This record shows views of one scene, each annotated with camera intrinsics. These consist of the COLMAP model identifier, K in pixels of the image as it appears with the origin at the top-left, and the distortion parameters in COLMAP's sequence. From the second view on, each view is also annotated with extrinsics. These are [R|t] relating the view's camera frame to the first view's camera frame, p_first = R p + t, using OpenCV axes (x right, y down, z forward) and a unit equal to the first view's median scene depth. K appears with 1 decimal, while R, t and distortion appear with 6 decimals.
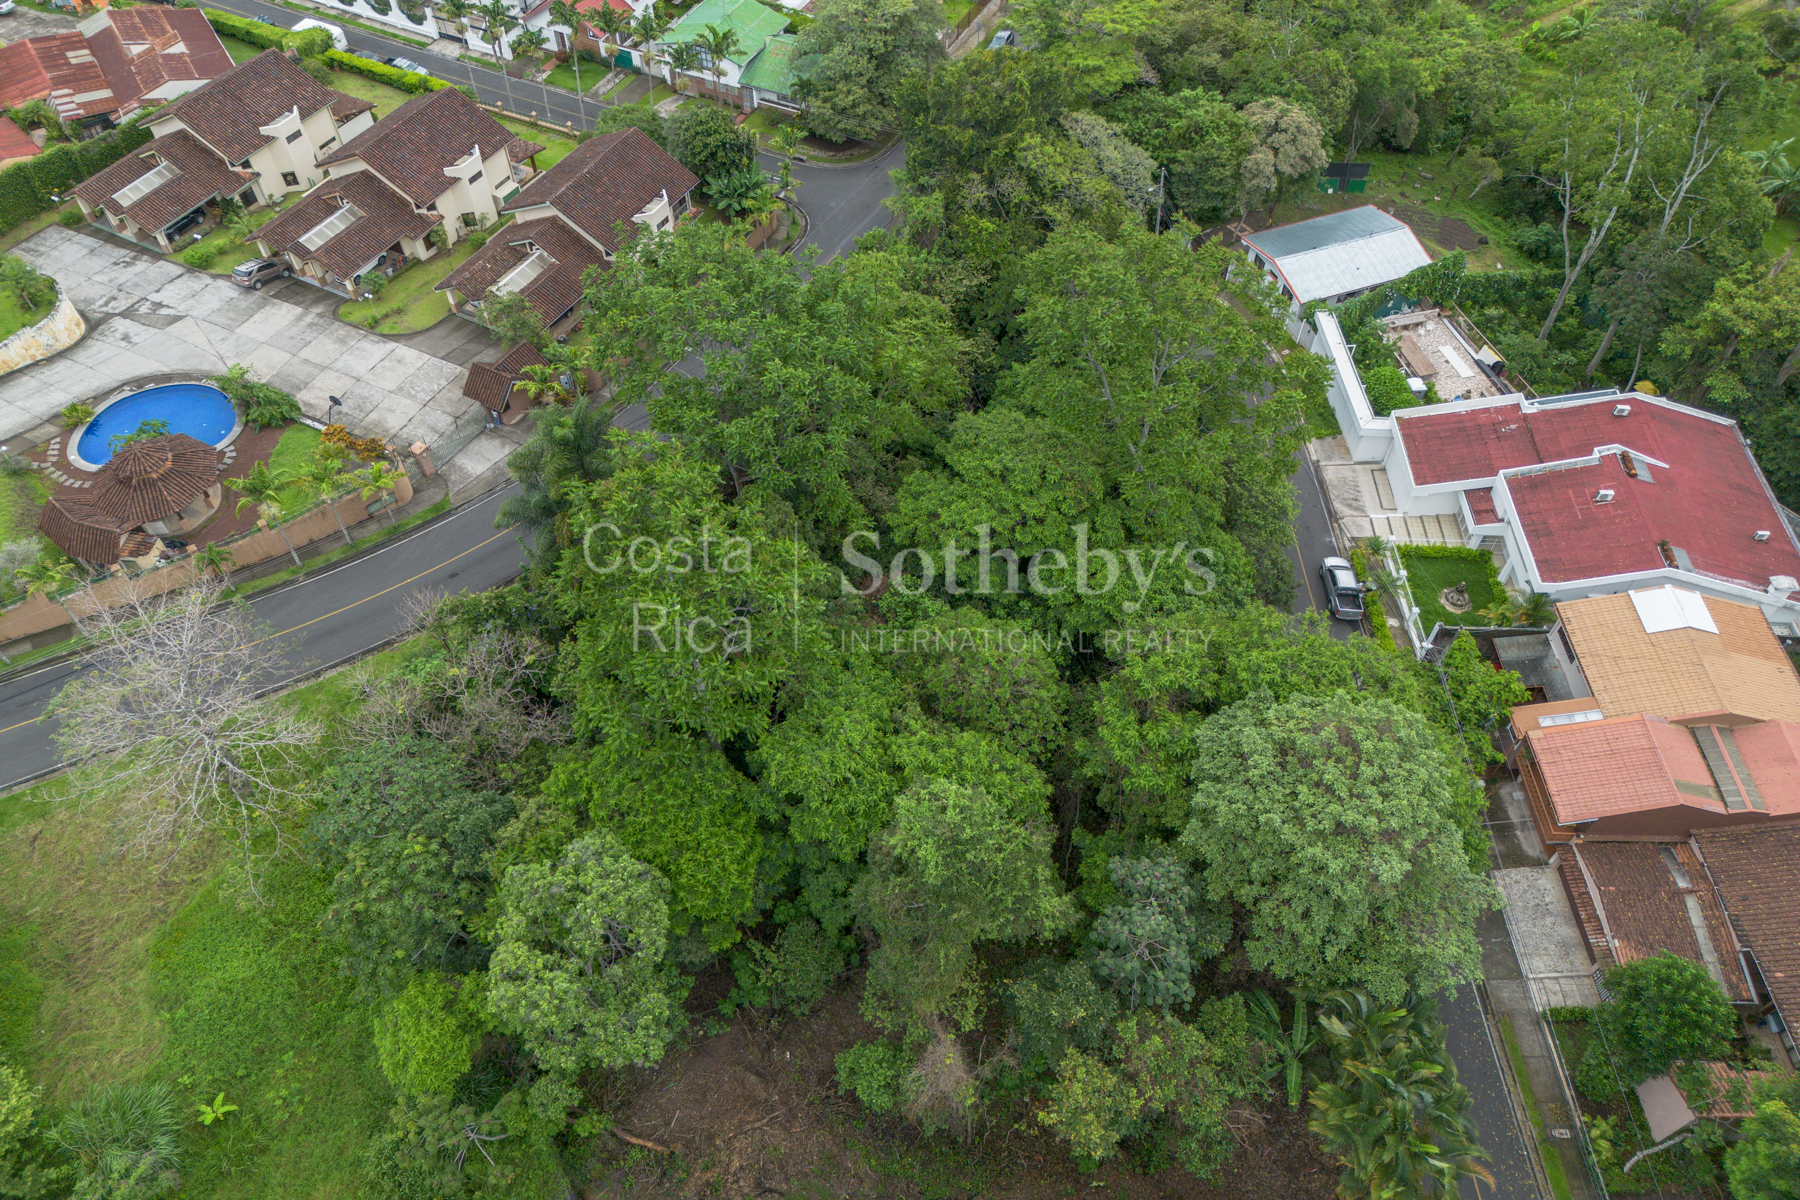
lens RADIAL K [[1238.9, 0, 906.0], [0, 1238.9, 541.8], [0, 0, 1]] dist [0.075080, -0.072134]
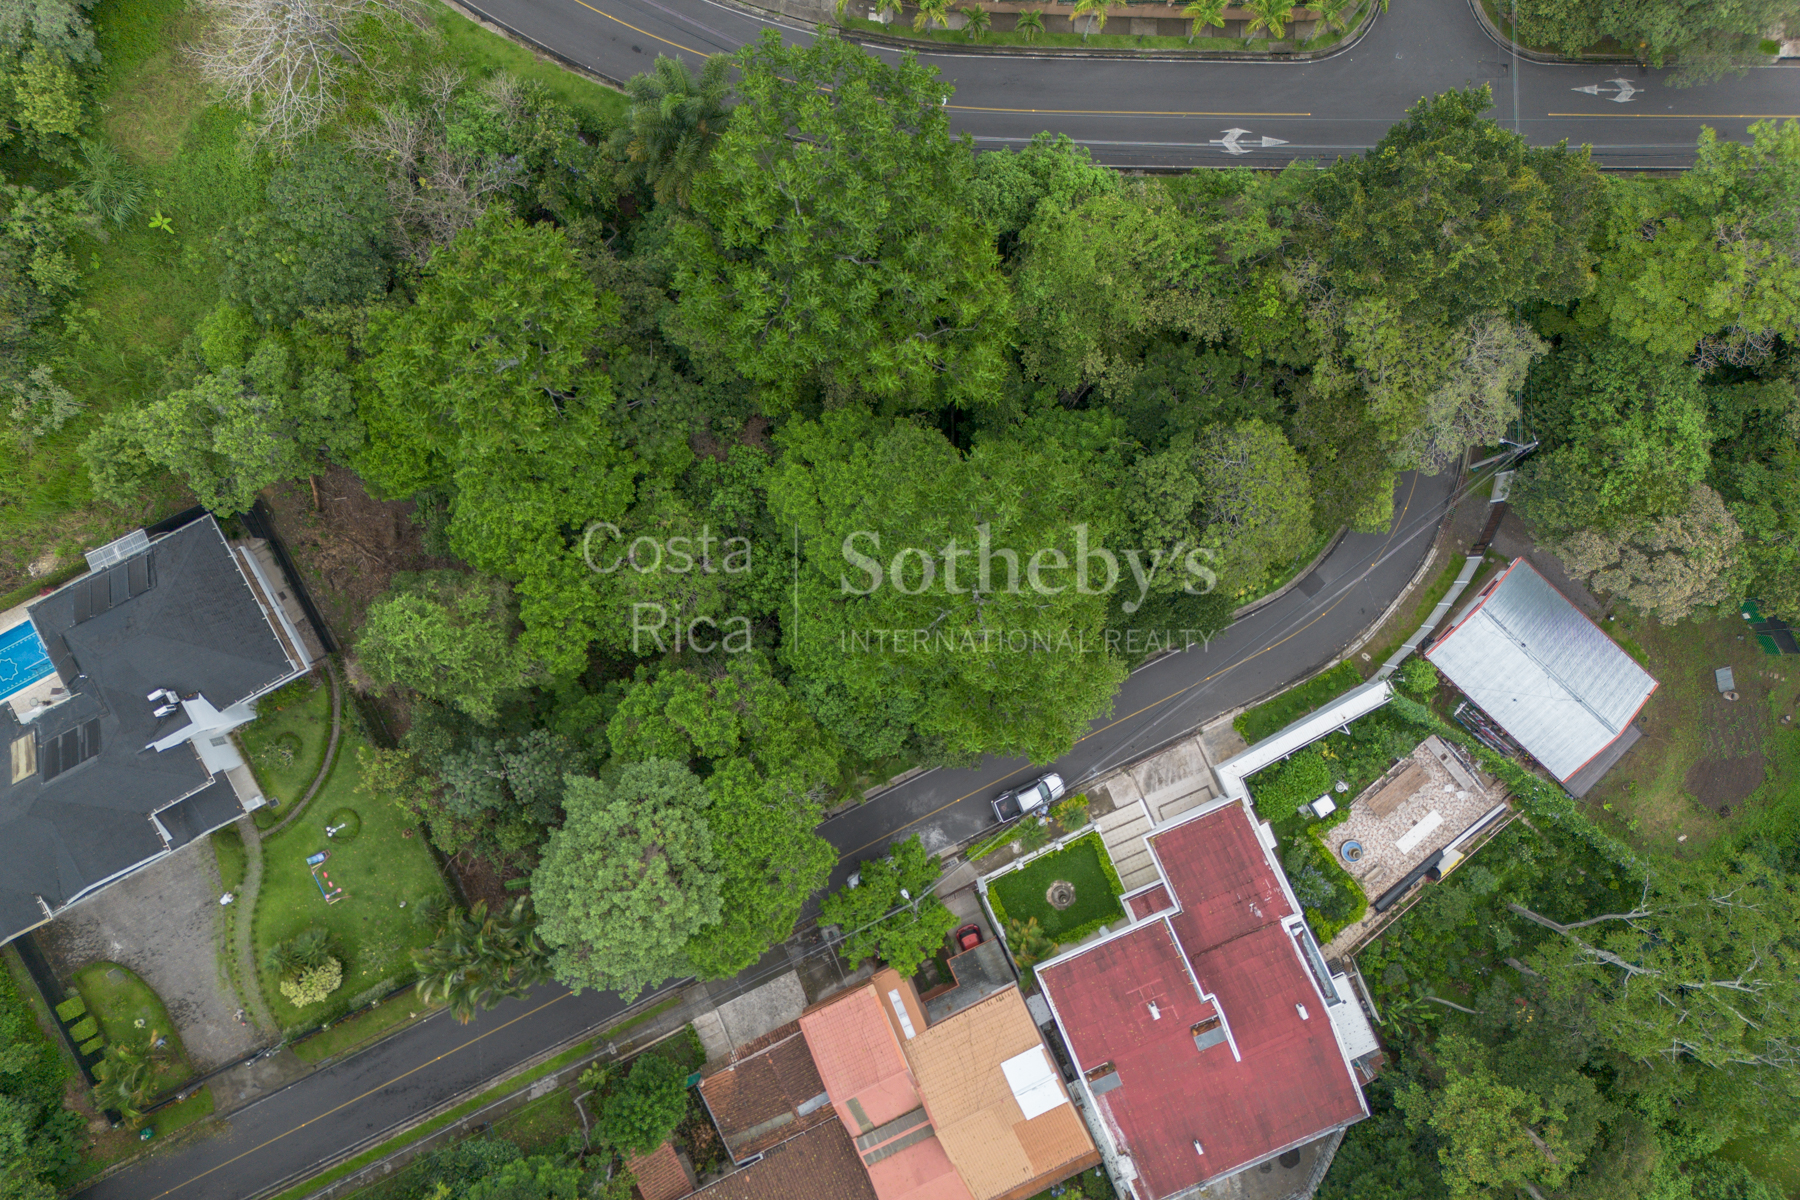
lens RADIAL K [[1242.9, 0, 897.5], [0, 1242.9, 587.4], [0, 0, 1]] dist [0.060482, -0.063539]
pose [[0.443730, 0.896118, 0.008787, 0.131089], [-0.687789, 0.334253, 0.644377, -0.638614], [0.574500, -0.291973, 0.764658, 0.178841]]
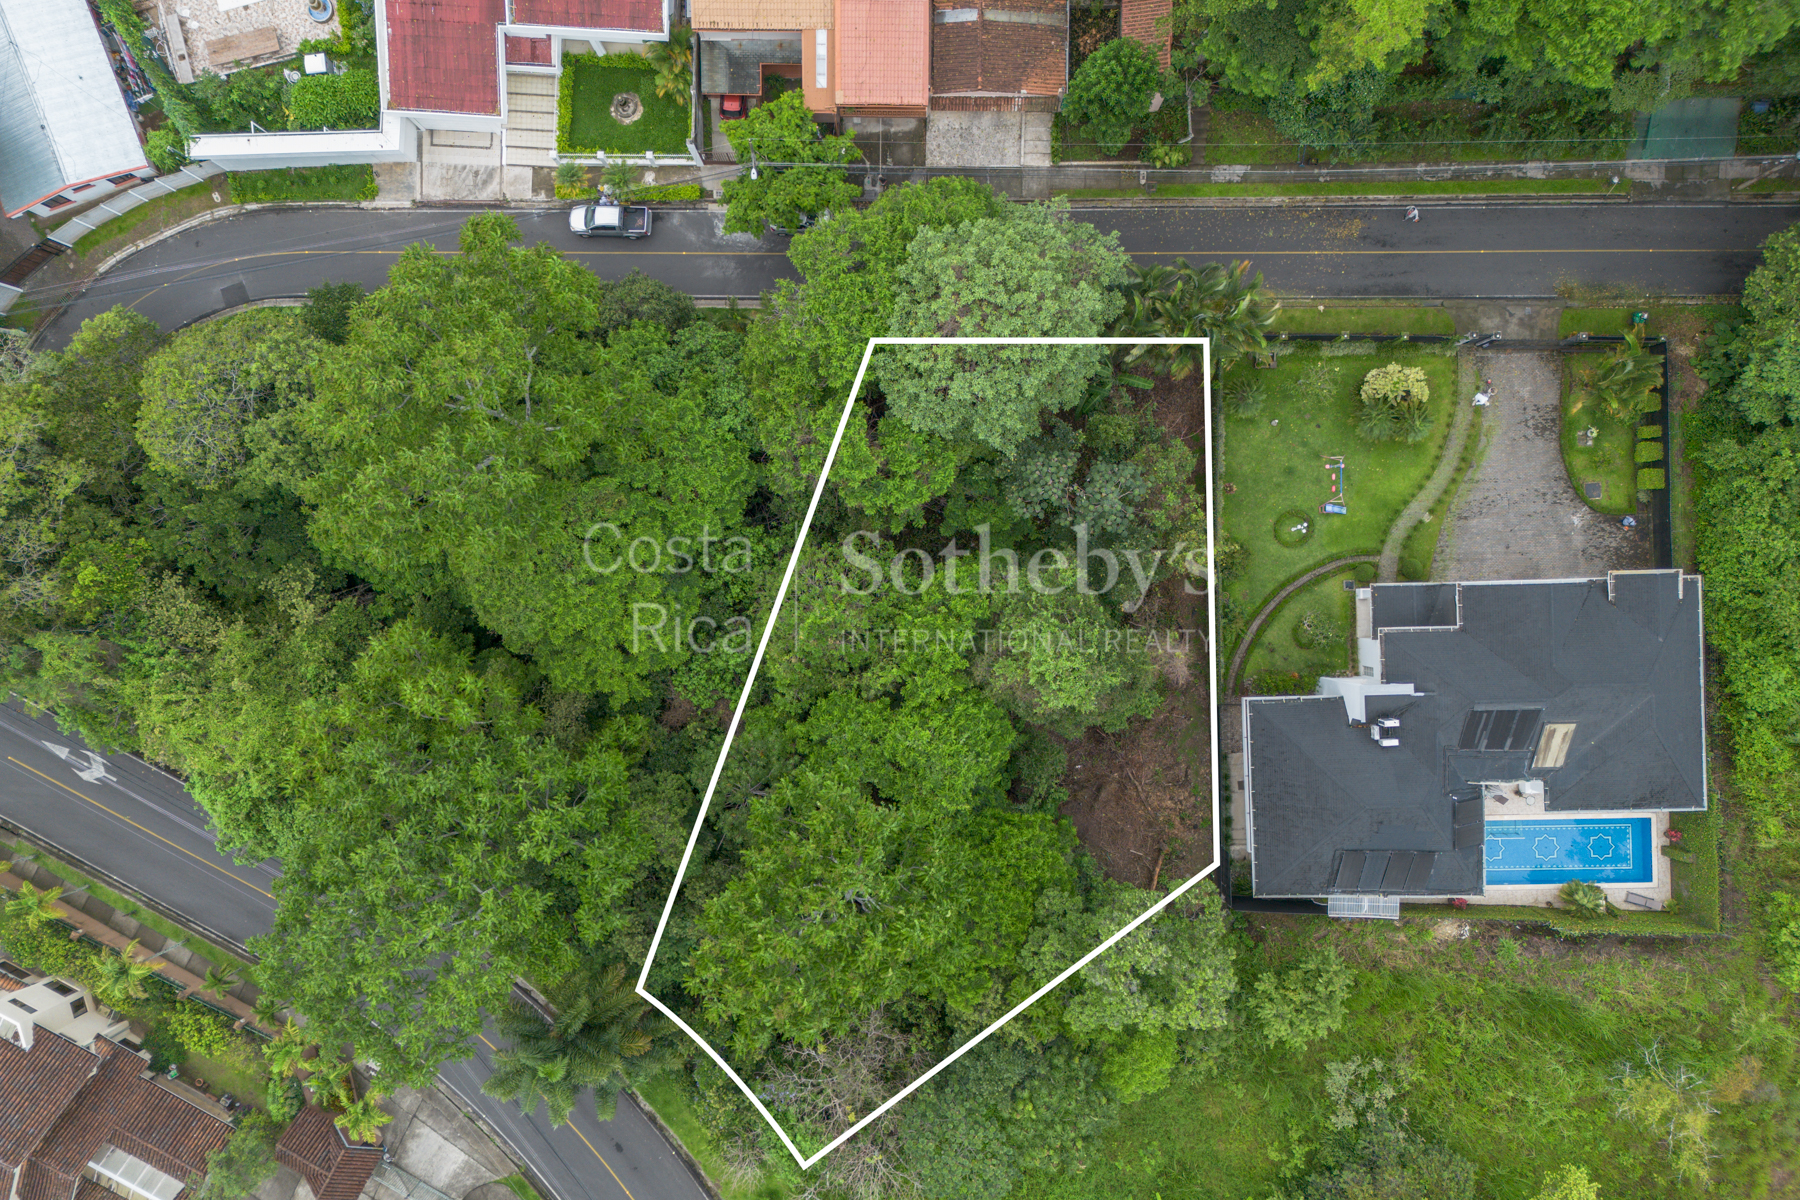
lens RADIAL K [[1242.9, 0, 897.5], [0, 1242.9, 587.4], [0, 0, 1]] dist [0.060482, -0.063539]
pose [[0.002722, -0.999996, 0.000988, 0.066943], [0.770106, 0.002726, 0.637910, -0.413211], [-0.637910, -0.000976, 0.770110, 0.117981]]
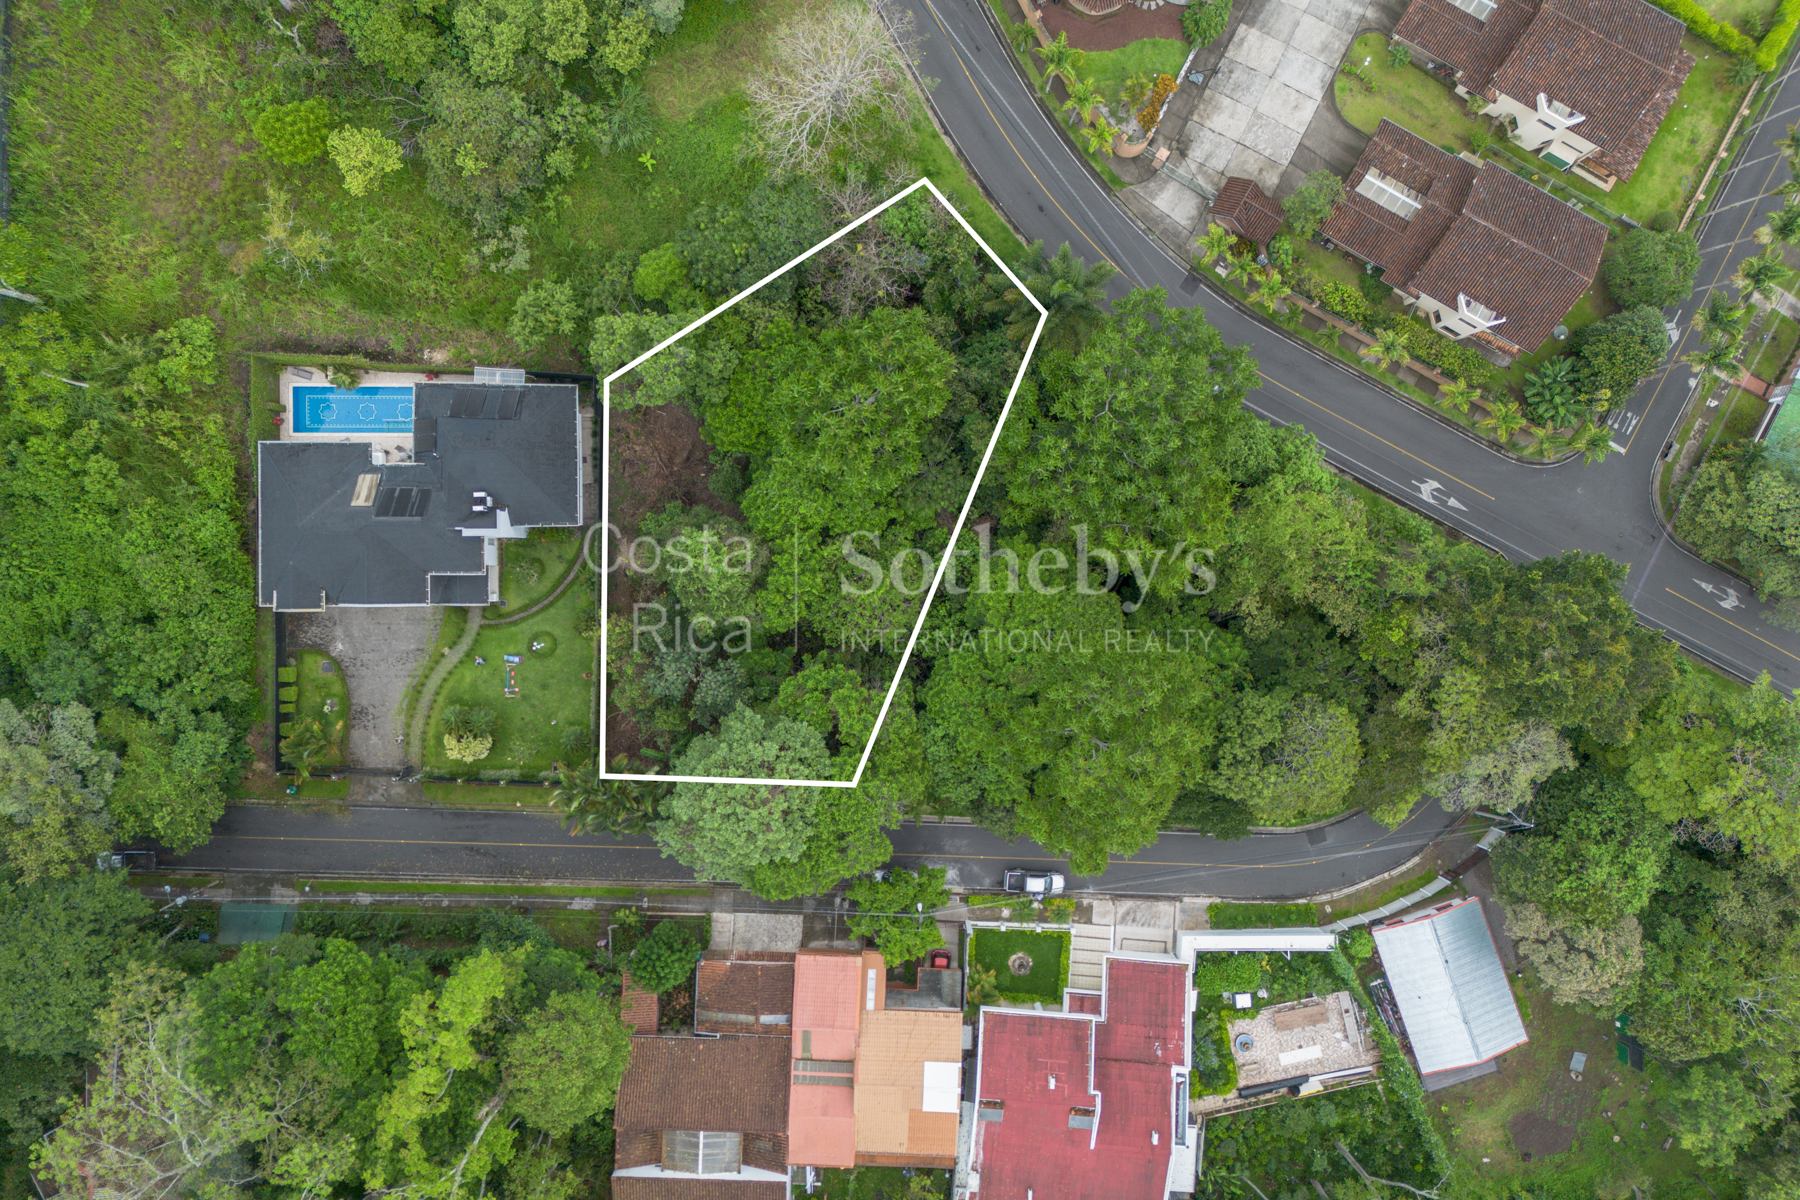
lens RADIAL K [[1236.5, 0, 898.5], [0, 1236.5, 589.5], [0, 0, 1]] dist [0.055924, -0.059158]
pose [[-0.027384, 0.999588, 0.008644, 0.033486], [-0.761294, -0.026458, 0.647867, -0.702874], [0.647829, 0.011160, 0.761704, -0.093397]]
